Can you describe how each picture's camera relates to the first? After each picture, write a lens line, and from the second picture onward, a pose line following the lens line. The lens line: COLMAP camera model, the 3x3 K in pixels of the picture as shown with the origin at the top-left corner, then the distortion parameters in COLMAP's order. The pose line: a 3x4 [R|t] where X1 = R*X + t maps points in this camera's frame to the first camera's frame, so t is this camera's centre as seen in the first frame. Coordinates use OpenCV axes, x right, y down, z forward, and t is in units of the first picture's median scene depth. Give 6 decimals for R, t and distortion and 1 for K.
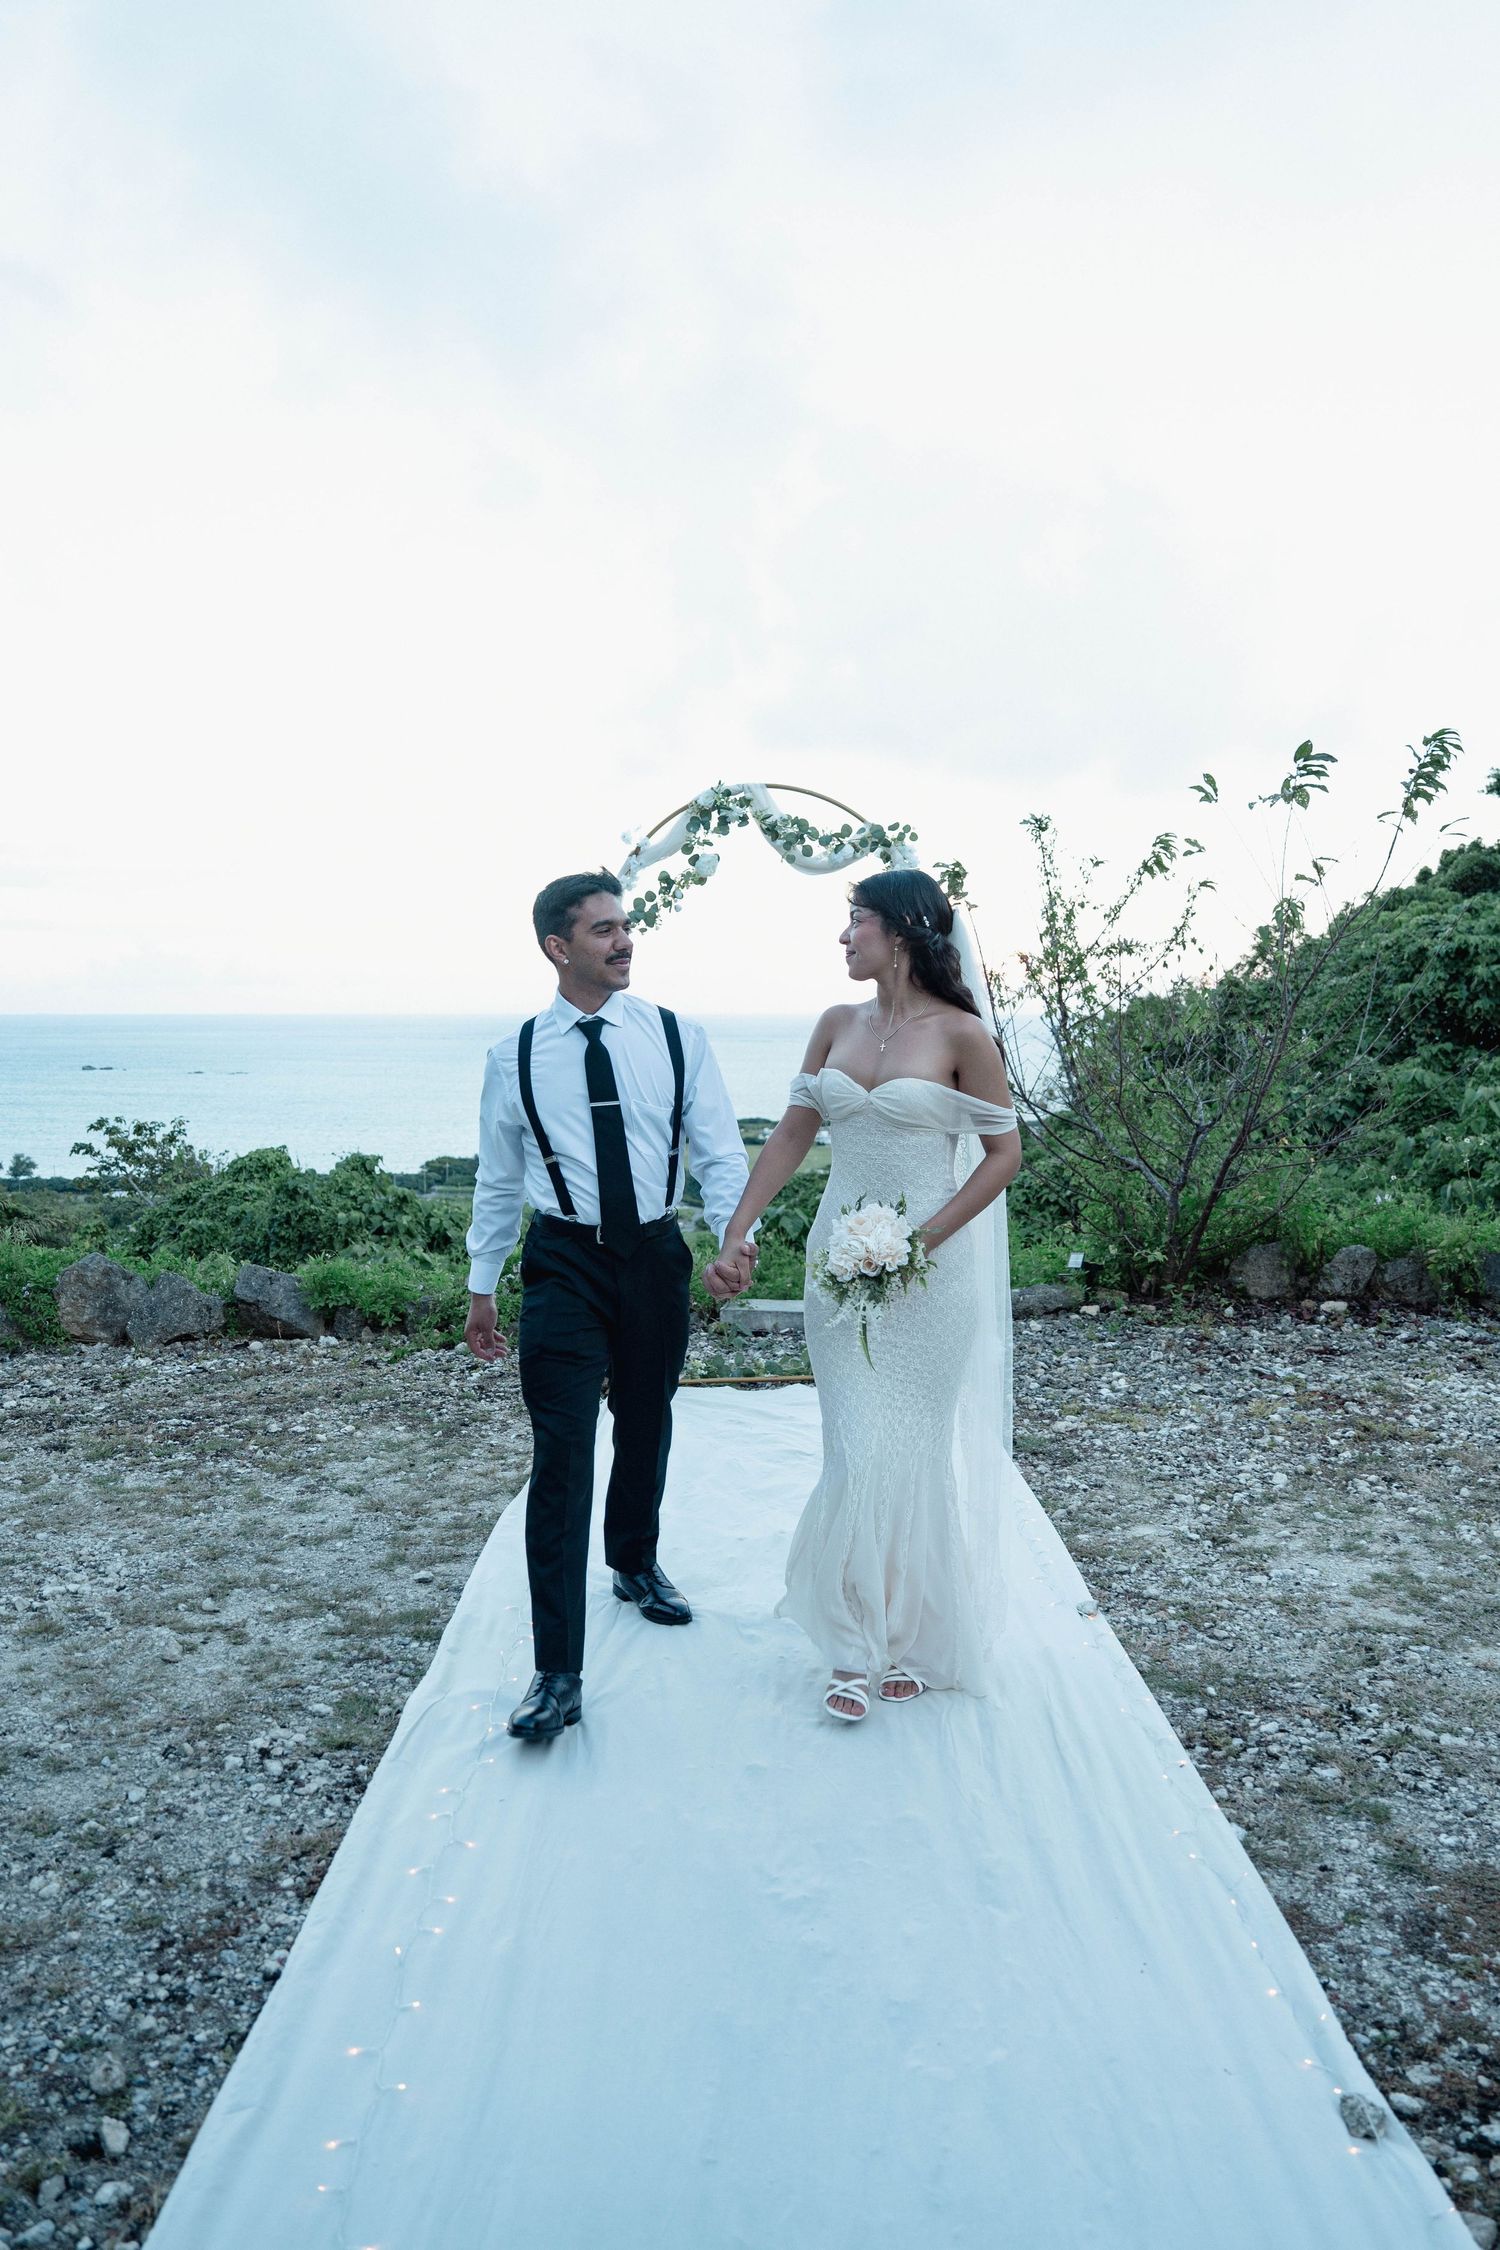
lens RADIAL K [[1713.7, 0, 811.1], [0, 1713.7, 1136.0], [0, 0, 1]] dist [-0.135854, 0.108436]
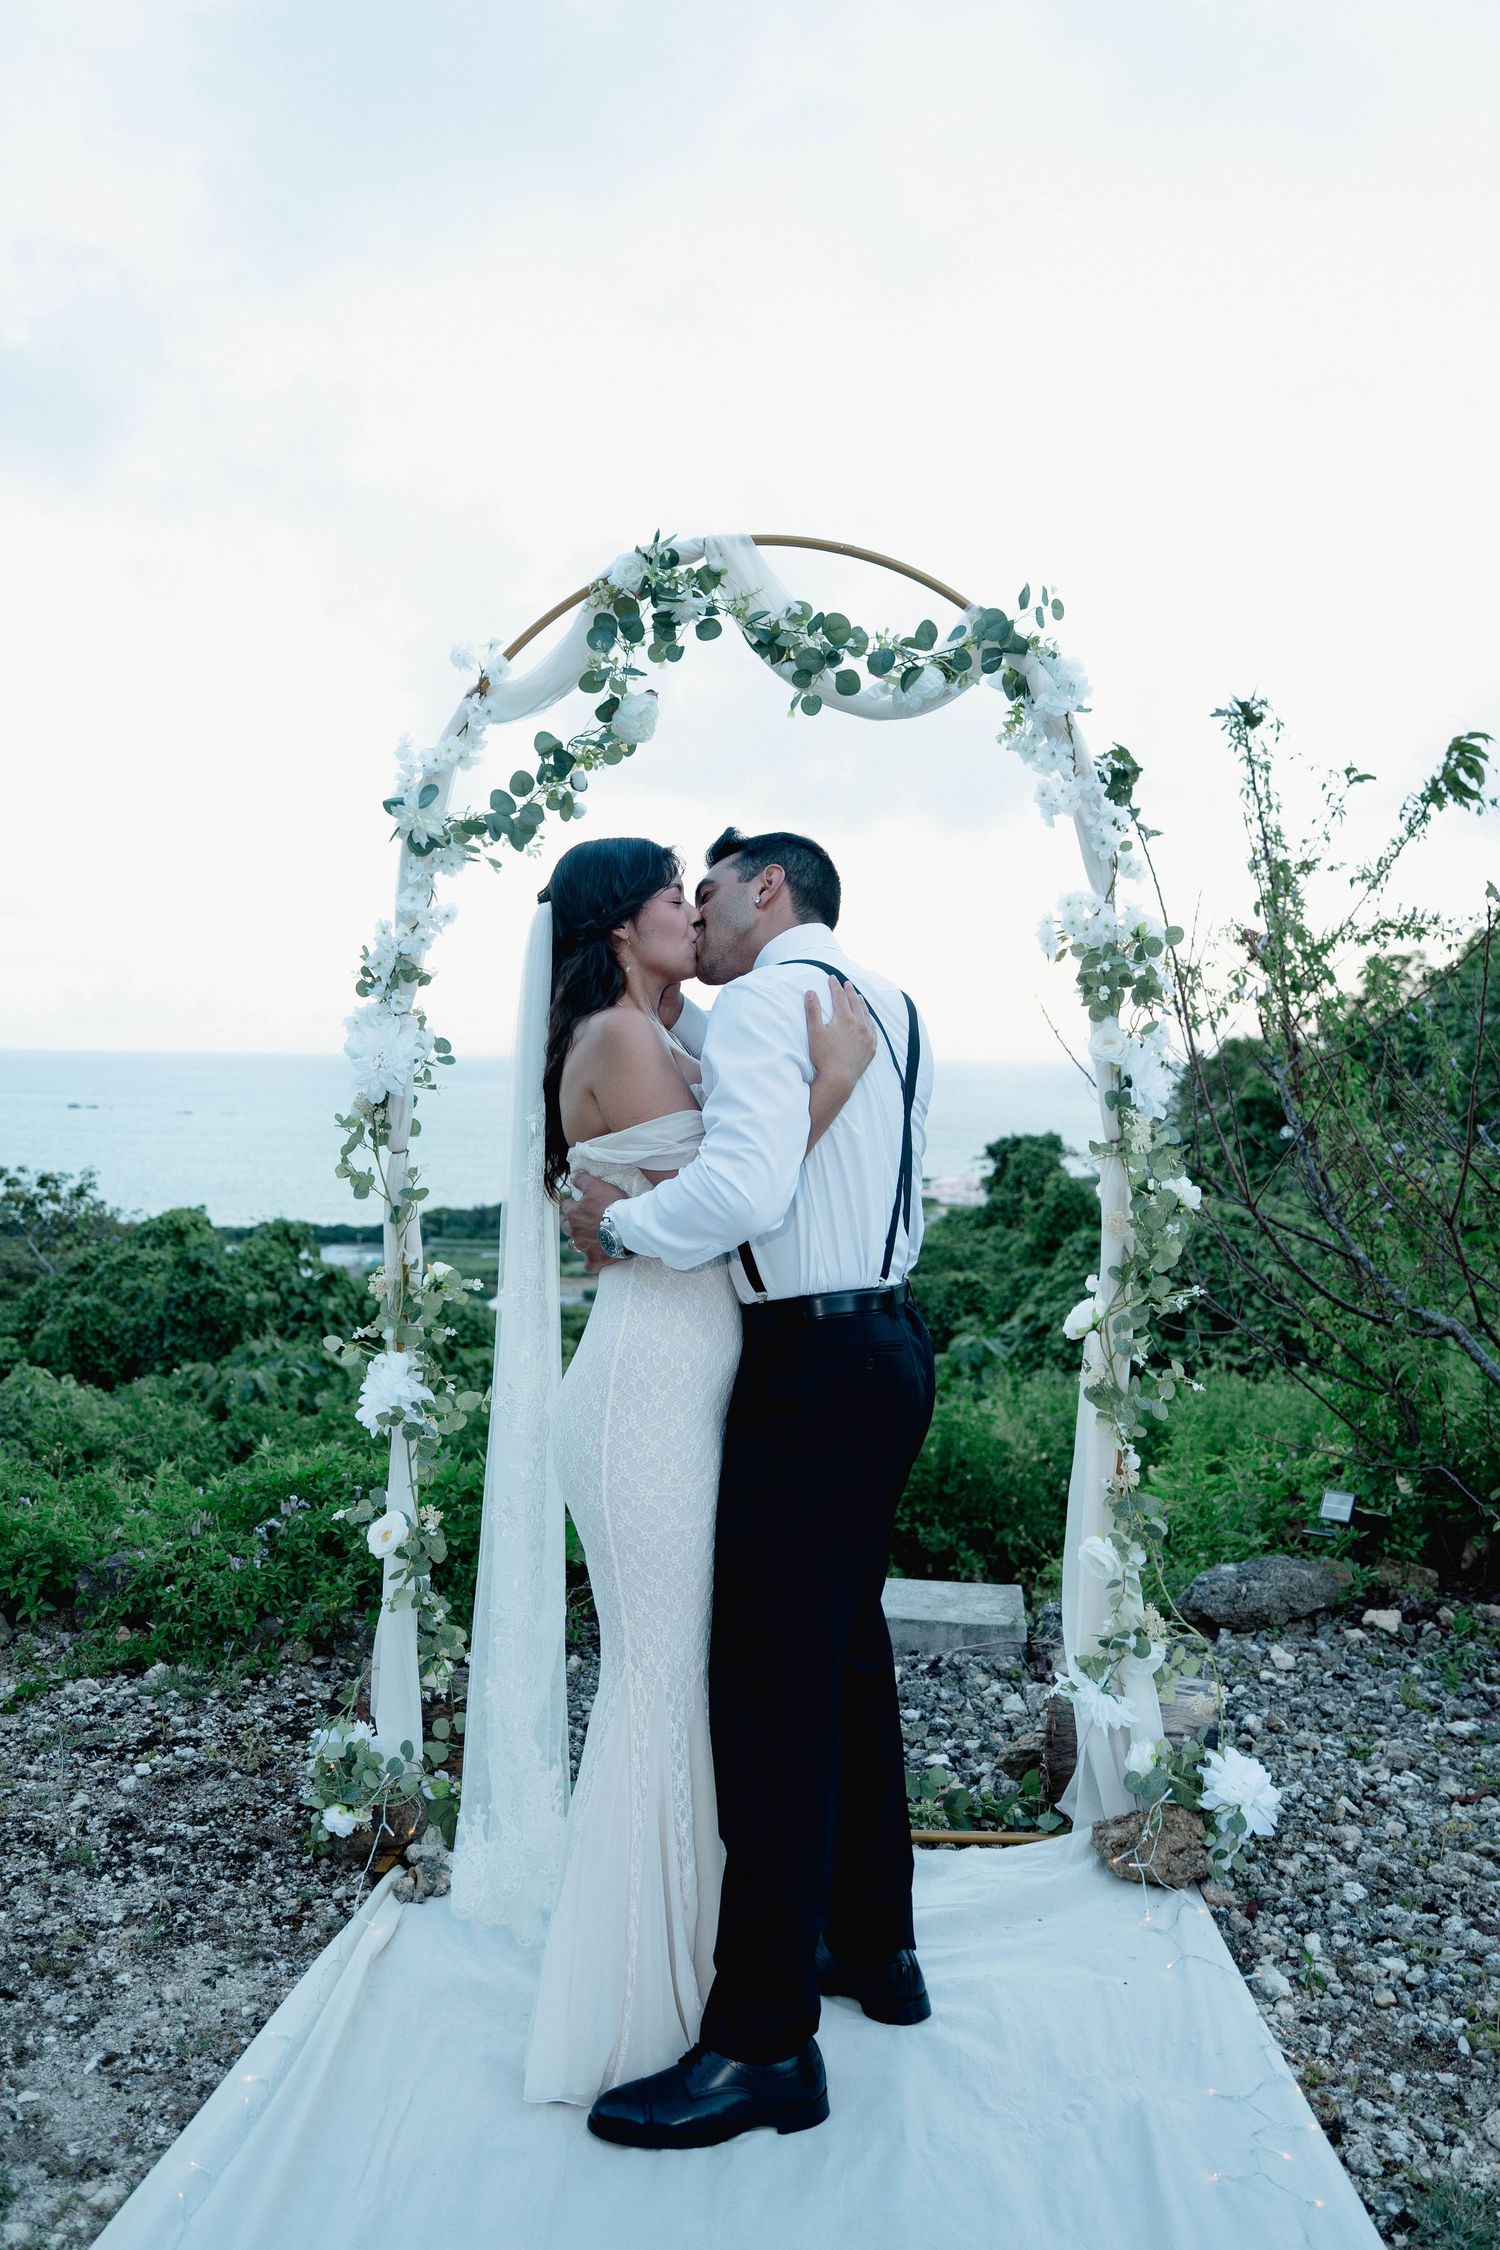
lens RADIAL K [[1820.5, 0, 666.2], [0, 1820.5, 1009.6], [0, 0, 1]] dist [-0.098594, 0.081411]
pose [[0.995610, 0.007044, -0.093337, -0.002896], [-0.016177, 0.995109, -0.097454, -0.025638], [0.092194, 0.098536, 0.990854, 0.448171]]
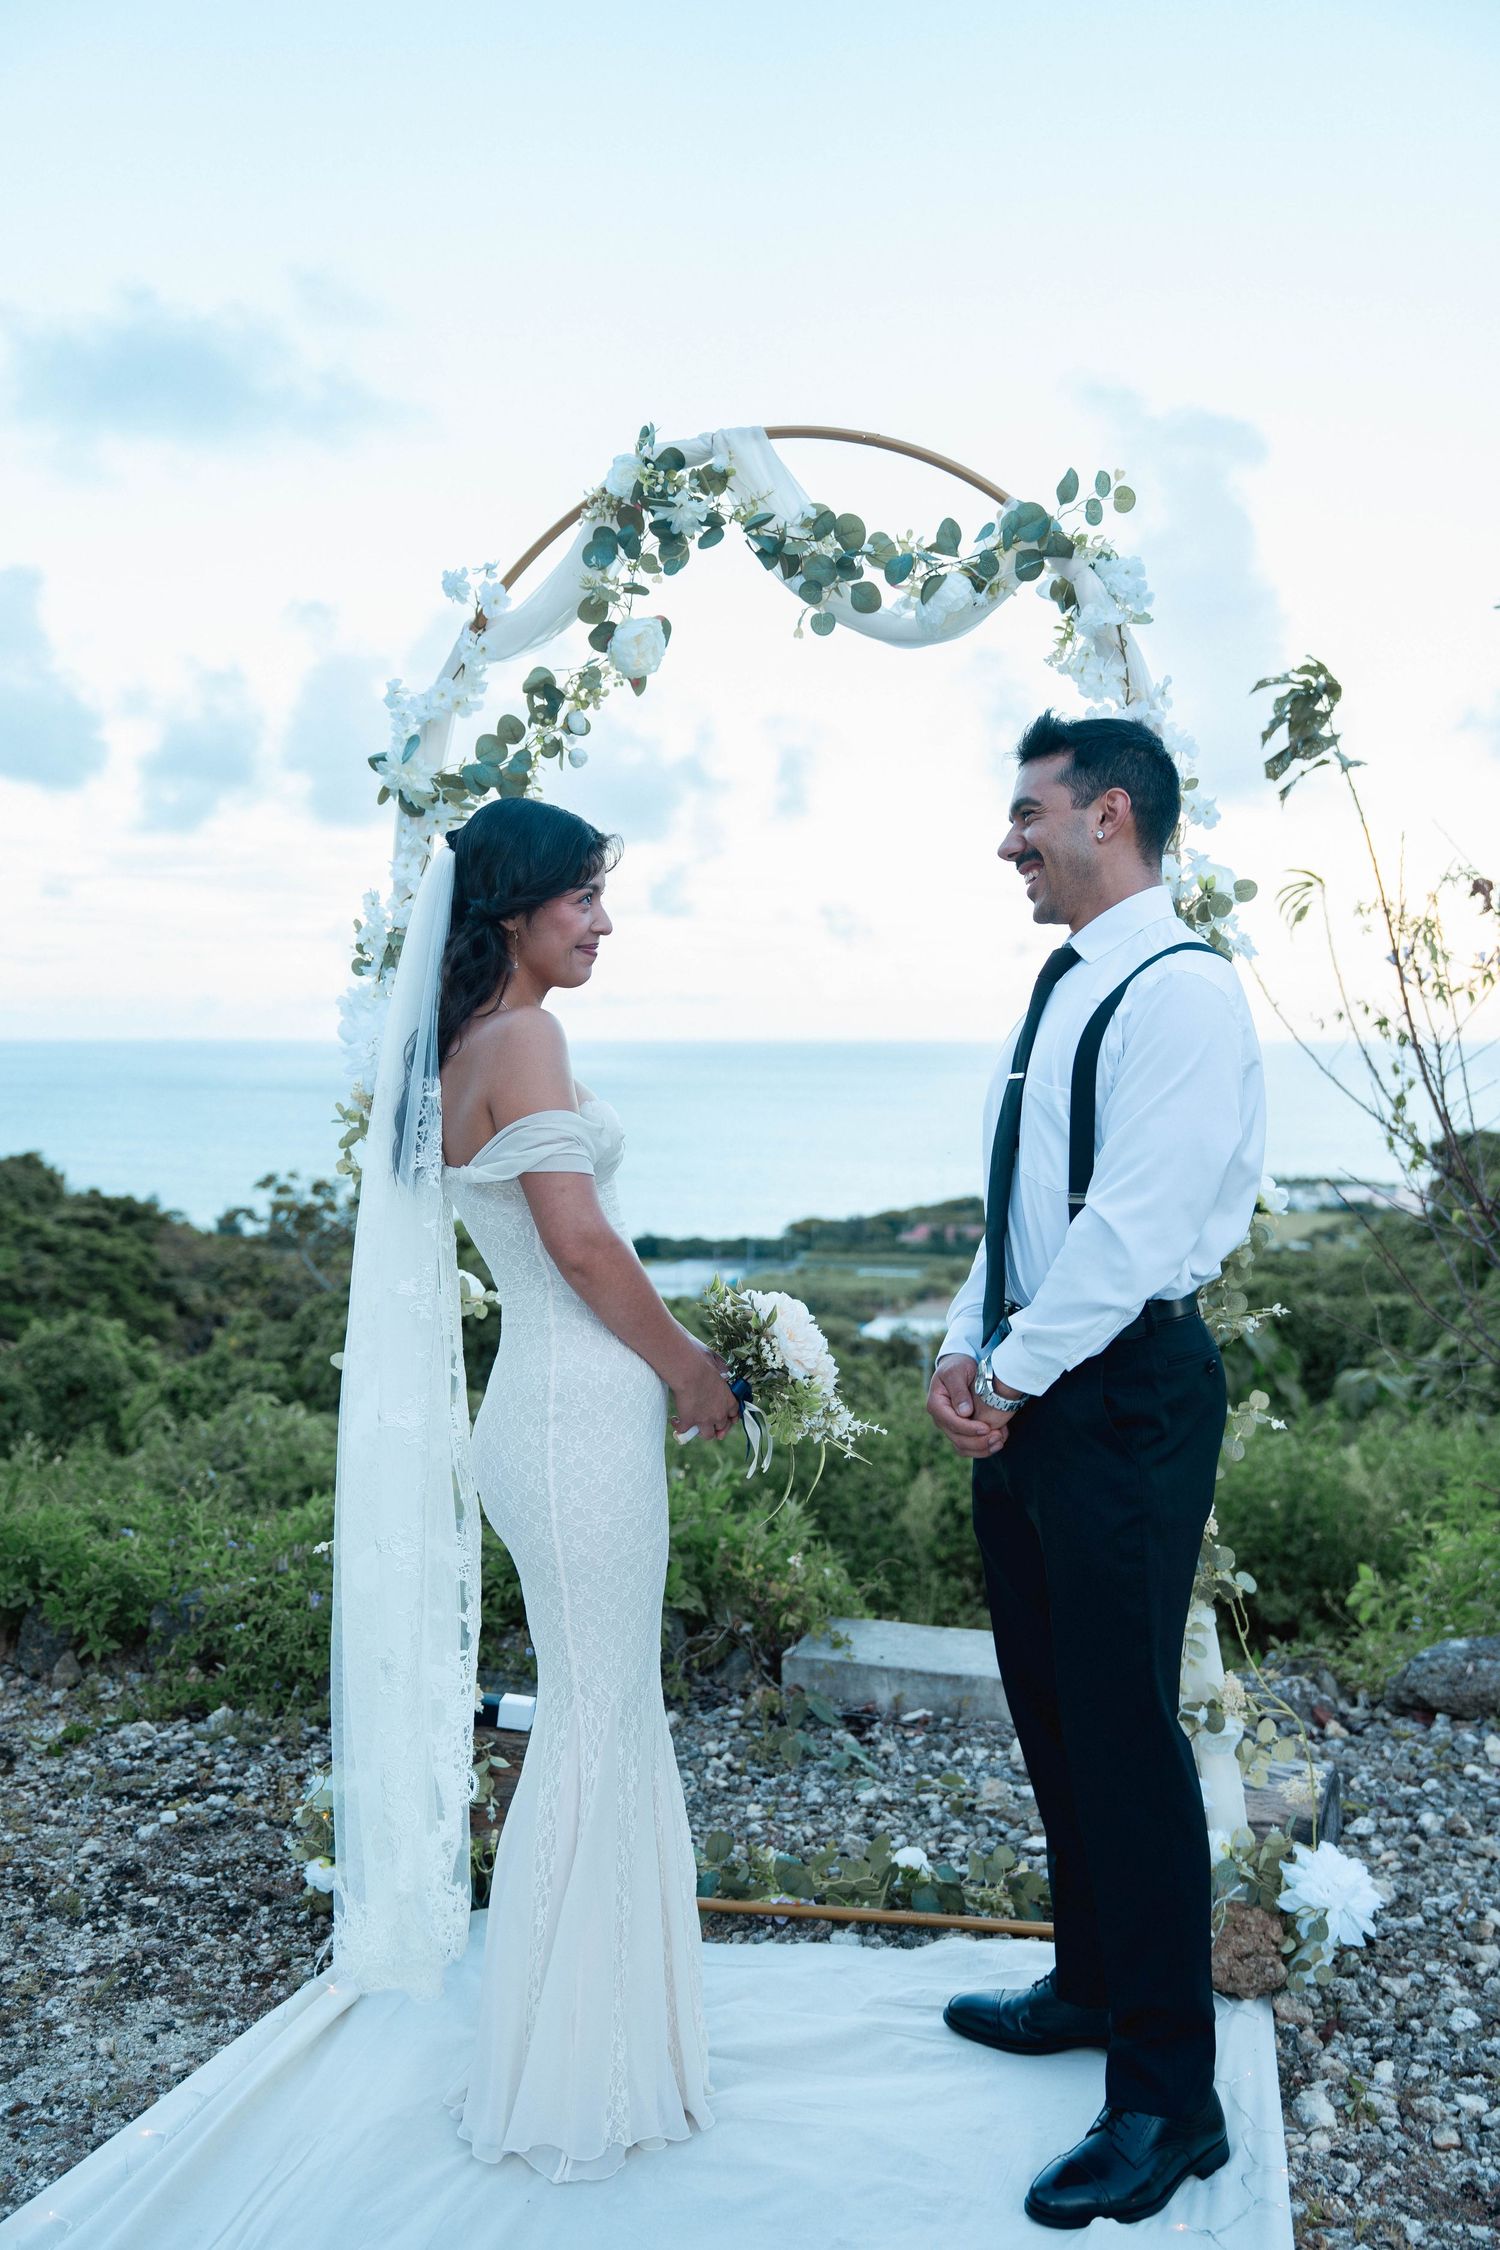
lens RADIAL K [[2135.3, 0, 744.7], [0, 2135.3, 1151.6], [0, 0, 1]] dist [0.000849, 0.044115]
pose [[0.969492, 0.010157, -0.244911, 0.079596], [-0.014955, 0.999731, -0.017742, -0.025083], [0.244665, 0.020863, 0.969383, 0.446346]]
